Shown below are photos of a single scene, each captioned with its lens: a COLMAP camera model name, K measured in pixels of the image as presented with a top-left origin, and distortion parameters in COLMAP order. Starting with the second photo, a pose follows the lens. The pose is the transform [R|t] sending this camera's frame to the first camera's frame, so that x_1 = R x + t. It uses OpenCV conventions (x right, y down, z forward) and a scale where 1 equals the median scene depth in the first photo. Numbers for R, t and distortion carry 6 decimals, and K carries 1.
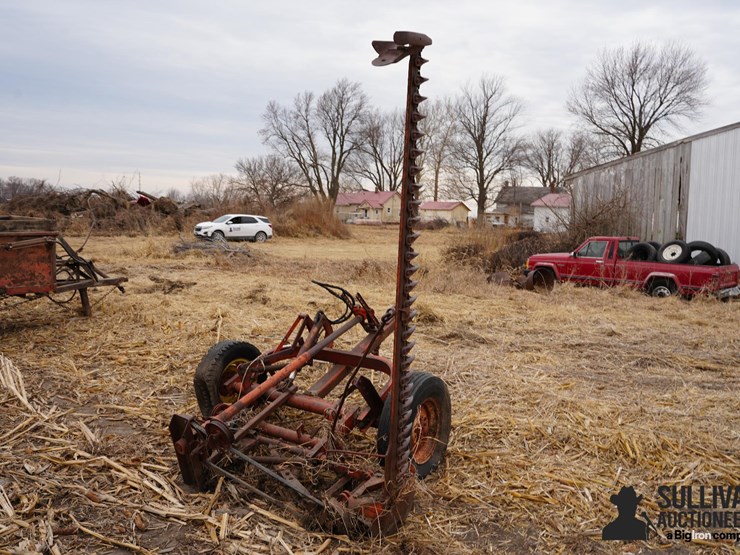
lens RADIAL K [[668.1, 0, 369.2], [0, 668.1, 277.1], [0, 0, 1]] dist [-0.101201, 0.073332]
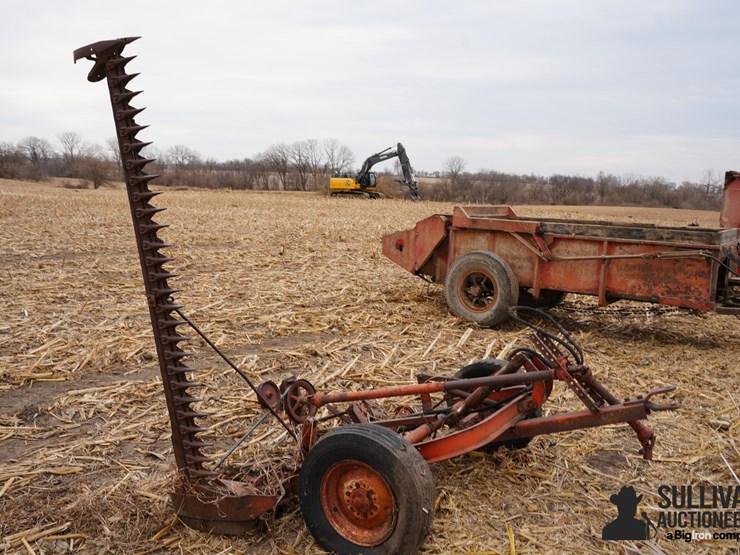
lens RADIAL K [[668.1, 0, 370.4], [0, 668.1, 277.1], [0, 0, 1]] dist [-0.101201, 0.073332]
pose [[0.034264, 0.104781, -0.993905, 0.077161], [-0.138349, 0.985411, 0.099116, -0.009306], [0.989791, 0.134110, 0.048260, 0.090871]]
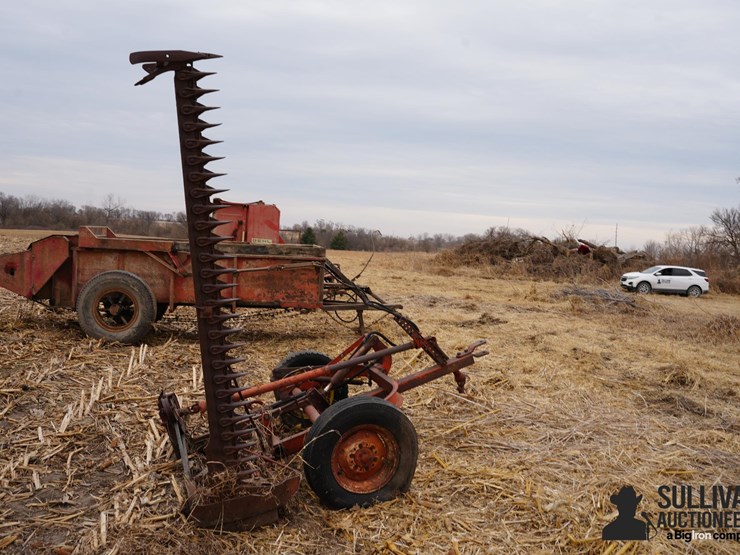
lens RADIAL K [[668.1, 0, 362.8], [0, 668.1, 276.9], [0, 0, 1]] dist [-0.101201, 0.073332]
pose [[0.765719, 0.049342, -0.641279, 0.064681], [-0.098451, 0.994295, -0.041052, 0.001294], [0.635595, 0.094569, 0.766209, 0.024358]]
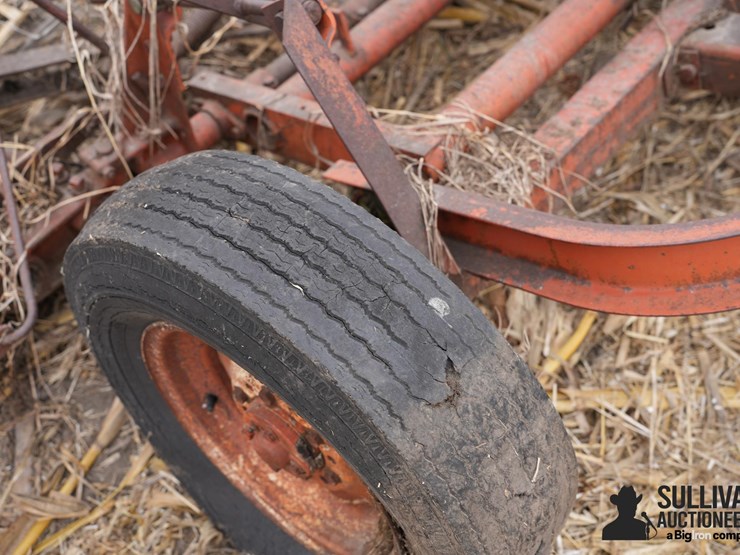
lens RADIAL K [[1016.4, 0, 371.5], [0, 1016.4, 276.8], [0, 0, 1]] dist [0.135214, 0.000000]
pose [[-0.113049, 0.792544, -0.599245, 0.021139], [-0.128979, 0.586302, 0.799759, -0.004027], [0.985182, 0.167702, 0.035941, 0.097244]]
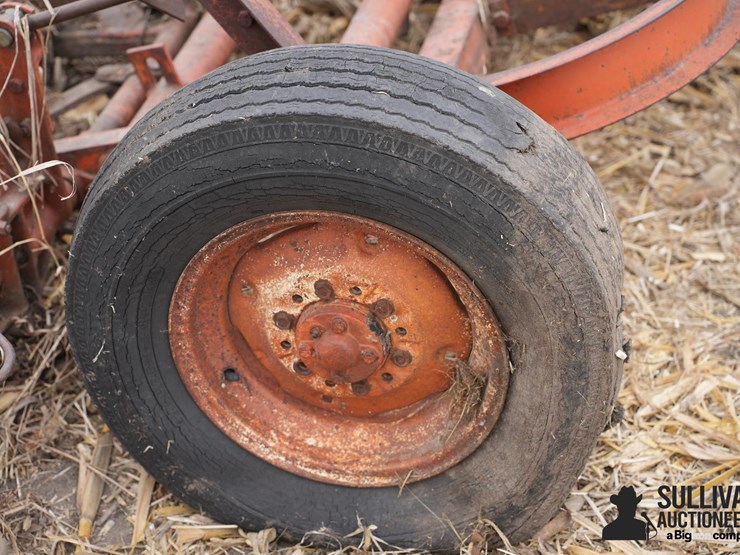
lens RADIAL K [[1505.7, 0, 369.3], [0, 1505.7, 279.0], [0, 0, 1]] dist [0.401695, 0.000000]
pose [[0.349664, 0.544884, -0.762126, 0.039788], [-0.121459, 0.832976, 0.539813, -0.002642], [0.928969, -0.096186, 0.357443, 0.082102]]
